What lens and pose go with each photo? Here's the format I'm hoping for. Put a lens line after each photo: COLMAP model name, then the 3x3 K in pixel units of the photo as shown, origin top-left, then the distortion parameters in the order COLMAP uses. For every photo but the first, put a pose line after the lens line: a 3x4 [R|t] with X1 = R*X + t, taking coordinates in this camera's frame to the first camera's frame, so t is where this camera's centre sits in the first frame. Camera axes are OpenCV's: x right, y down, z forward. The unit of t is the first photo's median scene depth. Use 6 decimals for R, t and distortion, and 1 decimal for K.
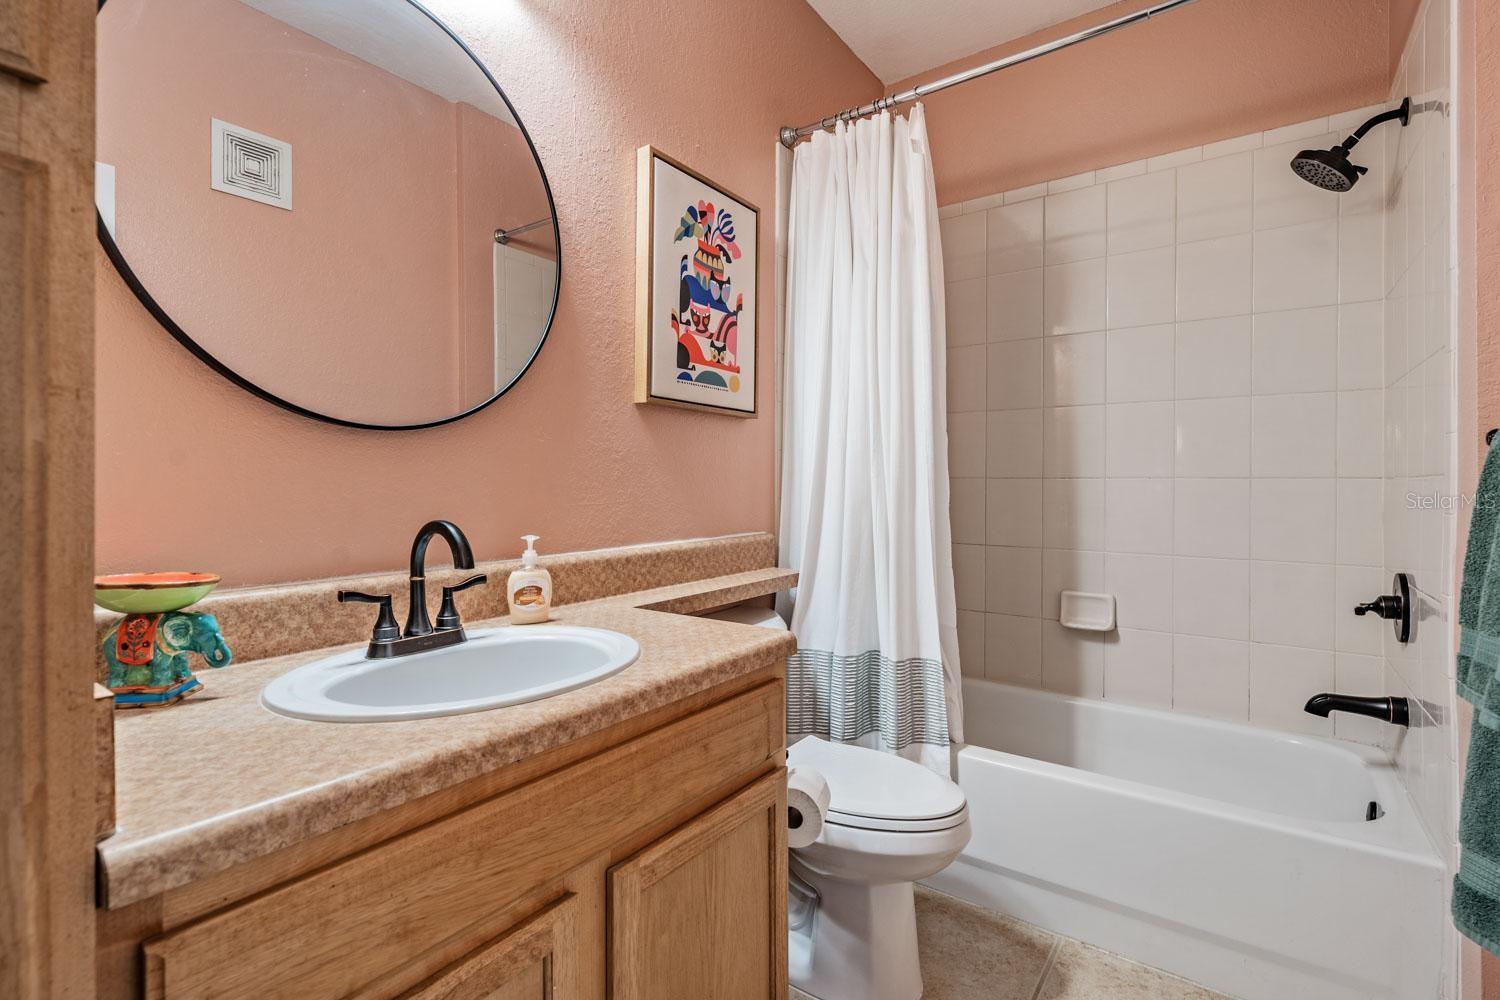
lens RADIAL K [[709.0, 0, 748.1], [0, 709.0, 485.5], [0, 0, 1]] dist [0.001629, 0.000230]
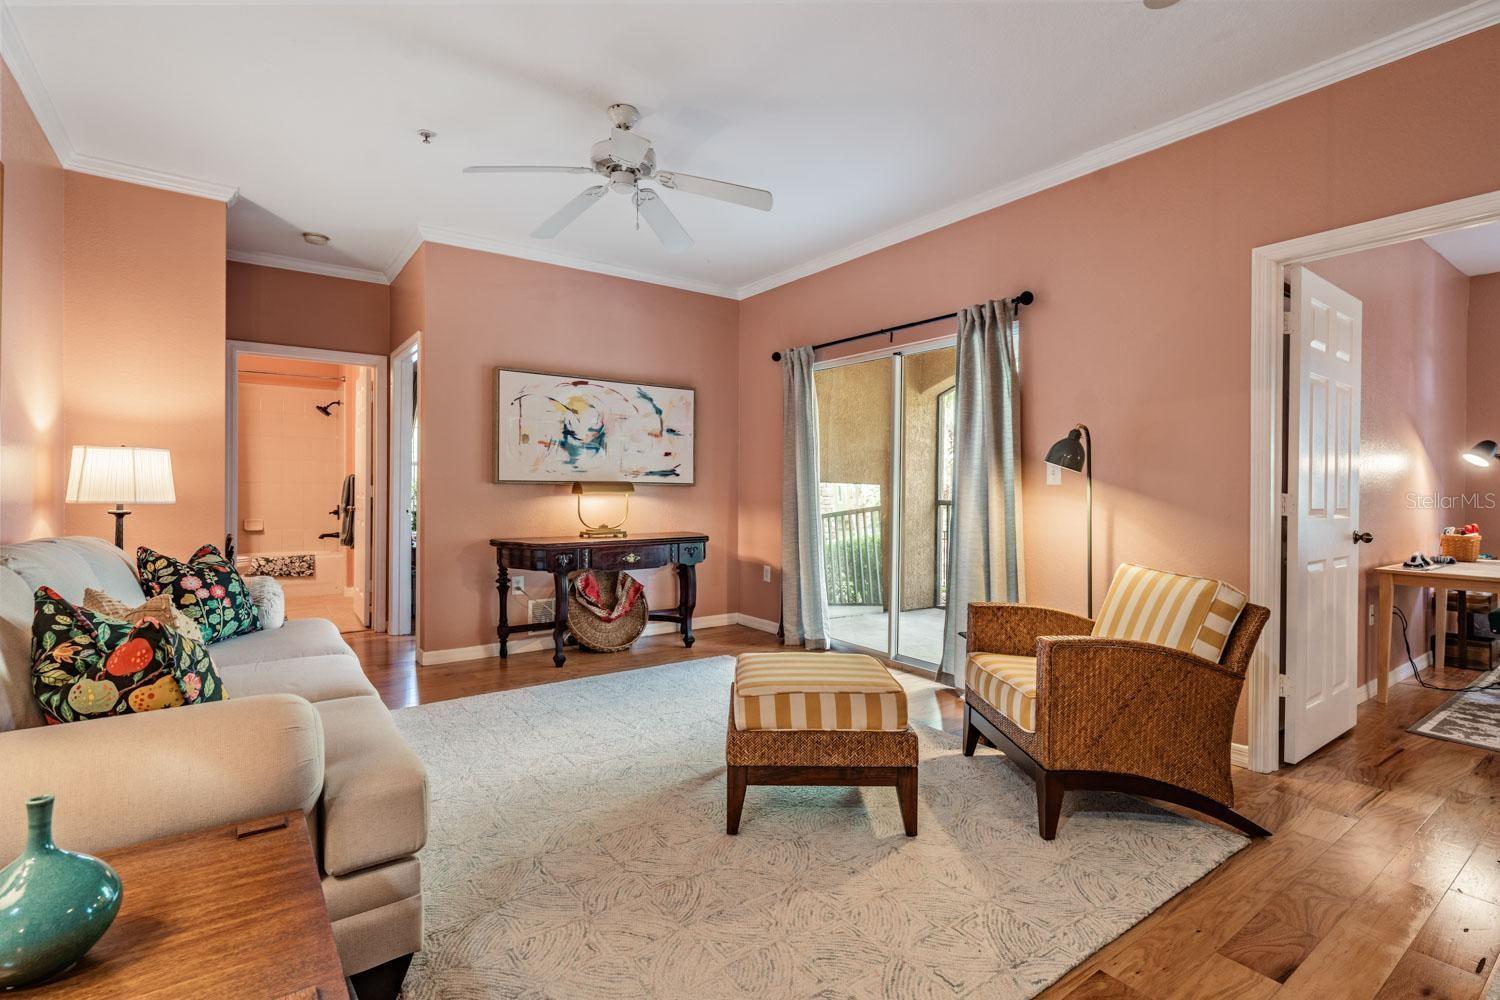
lens RADIAL K [[709.0, 0, 748.8], [0, 709.0, 494.3], [0, 0, 1]] dist [0.001629, 0.000230]
pose [[0.326884, -0.007179, 0.945037, -2.197323], [-0.003962, 0.999952, 0.008966, 0.007077], [-0.945056, -0.006675, 0.326840, -2.596604]]
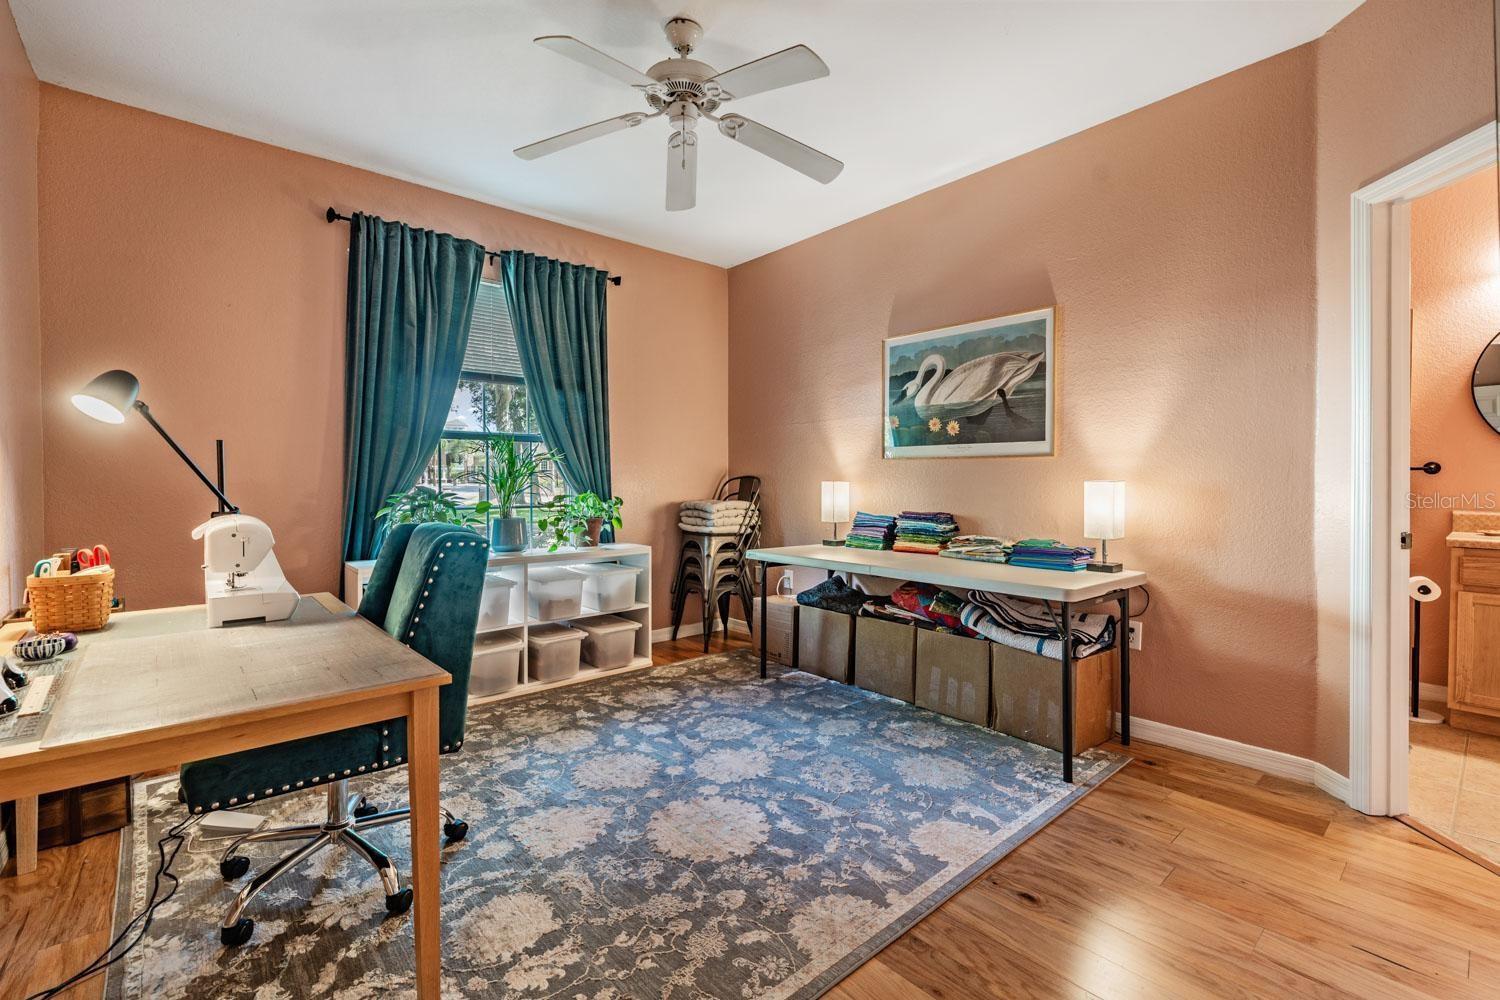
lens RADIAL K [[672.0, 0, 764.4], [0, 672.0, 479.8], [0, 0, 1]] dist [-0.001367, -0.001399]
pose [[-0.975366, 0.000692, 0.220591, -0.518395], [0.001621, 0.999991, 0.004029, 0.012549], [-0.220586, 0.004287, -0.975358, -3.275303]]
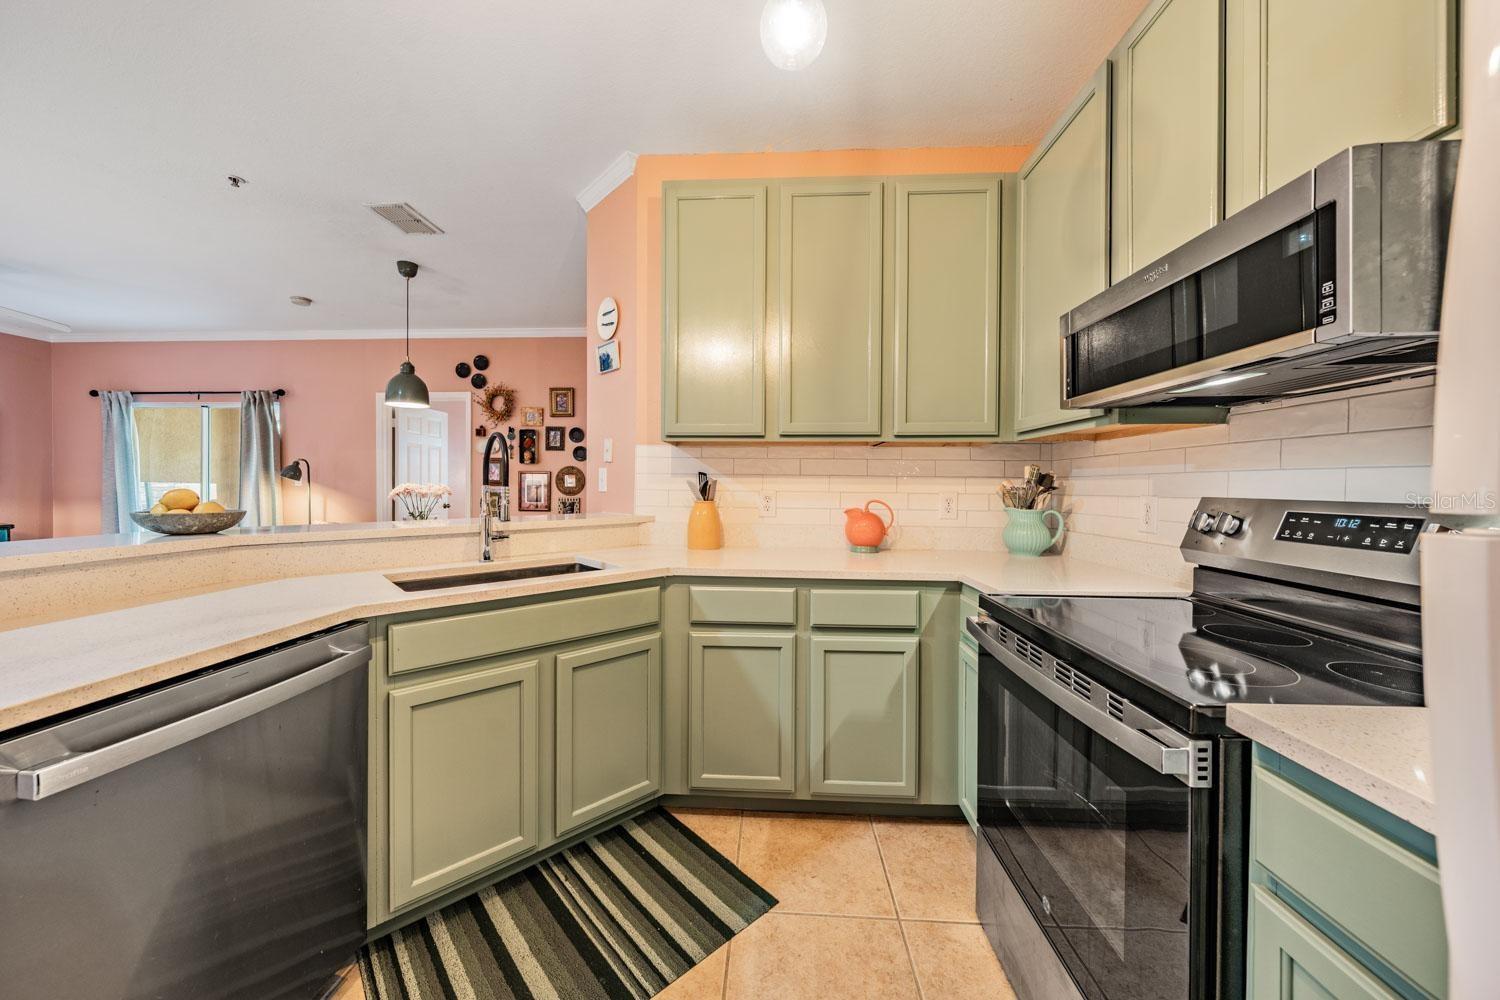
lens RADIAL K [[528.7, 0, 745.6], [0, 528.7, 488.3], [0, 0, 1]] dist [-0.003687, -0.000409]
pose [[-0.529419, -0.008827, 0.848315, -3.842334], [0.001056, 0.999938, 0.011064, -0.022534], [-0.848360, 0.006753, -0.529377, -3.282437]]
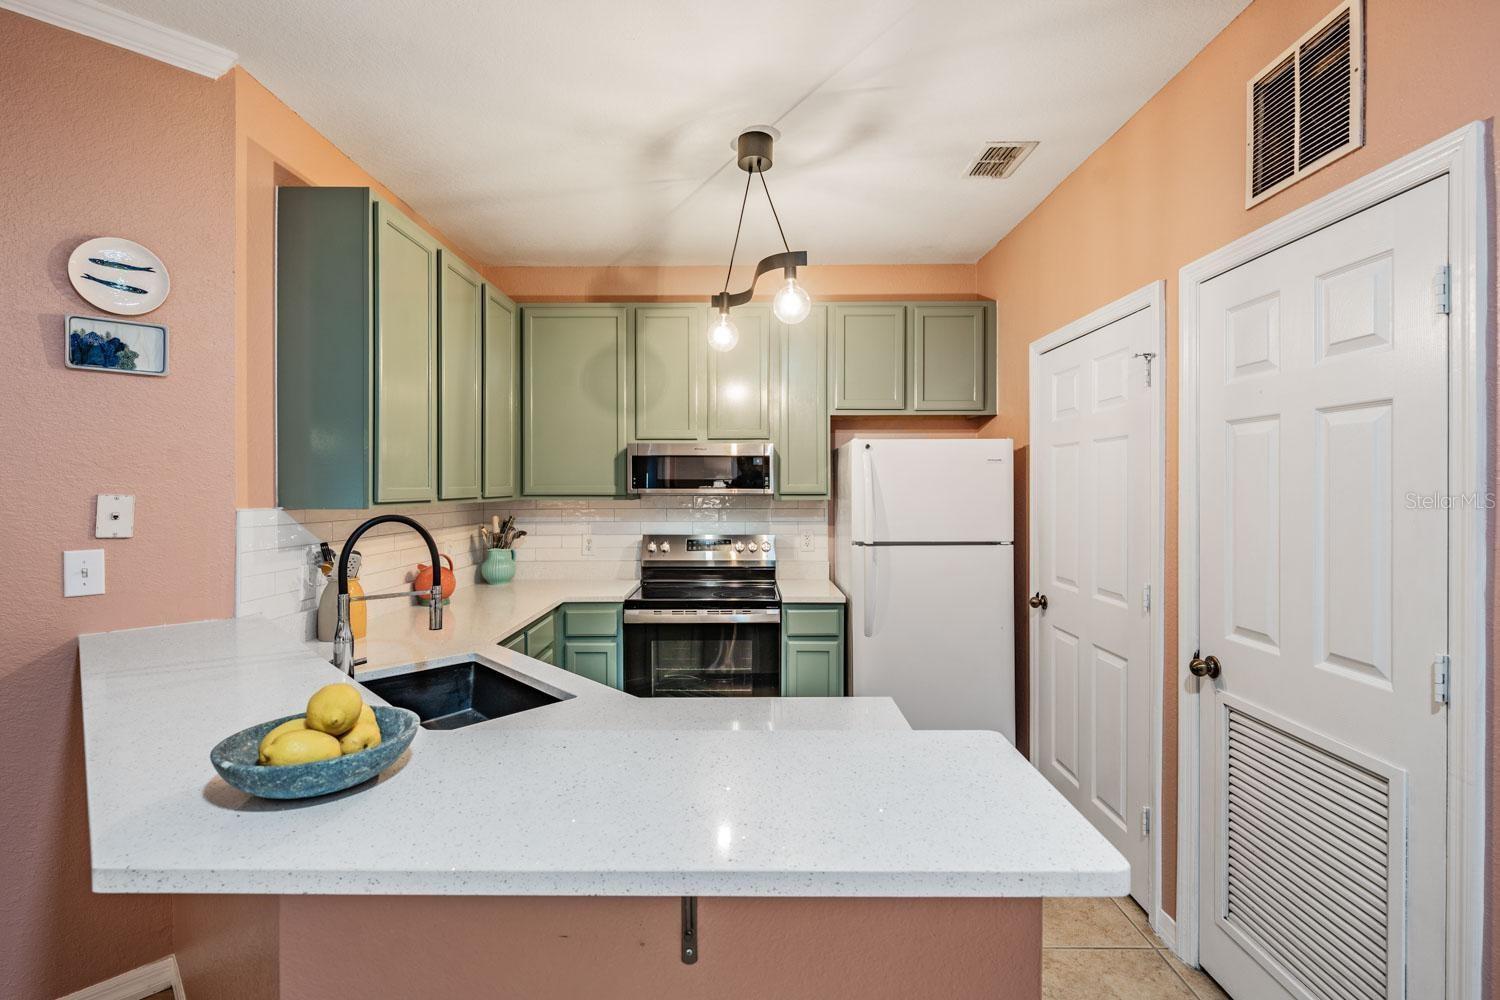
lens RADIAL K [[672.0, 0, 742.6], [0, 672.0, 488.6], [0, 0, 1]] dist [-0.001367, -0.001399]
pose [[-0.823236, 0.003309, -0.567689, -2.667954], [-0.003226, 0.999940, 0.010507, -0.159482], [0.567690, 0.010482, -0.823176, -2.417601]]
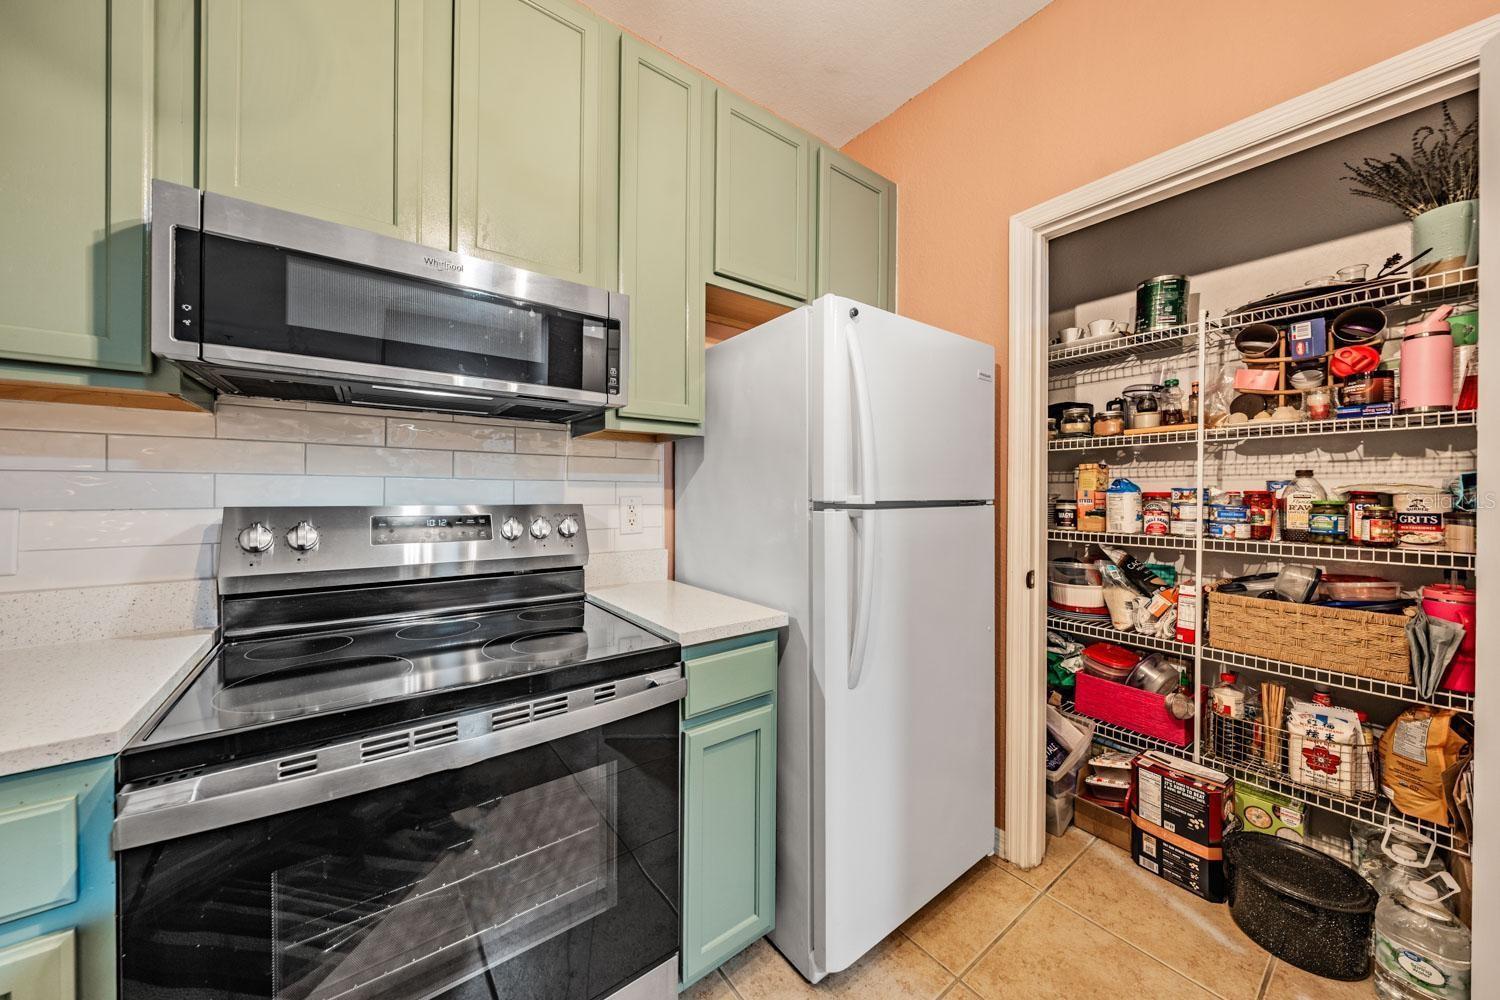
lens RADIAL K [[514.1, 0, 749.7], [0, 514.1, 493.6], [0, 0, 1]] dist [-0.006842, -0.000089]
pose [[-0.304894, 0.001567, -0.952385, -3.203509], [-0.013355, 0.999893, 0.005921, -0.026735], [0.952293, 0.014525, -0.304840, -3.513075]]
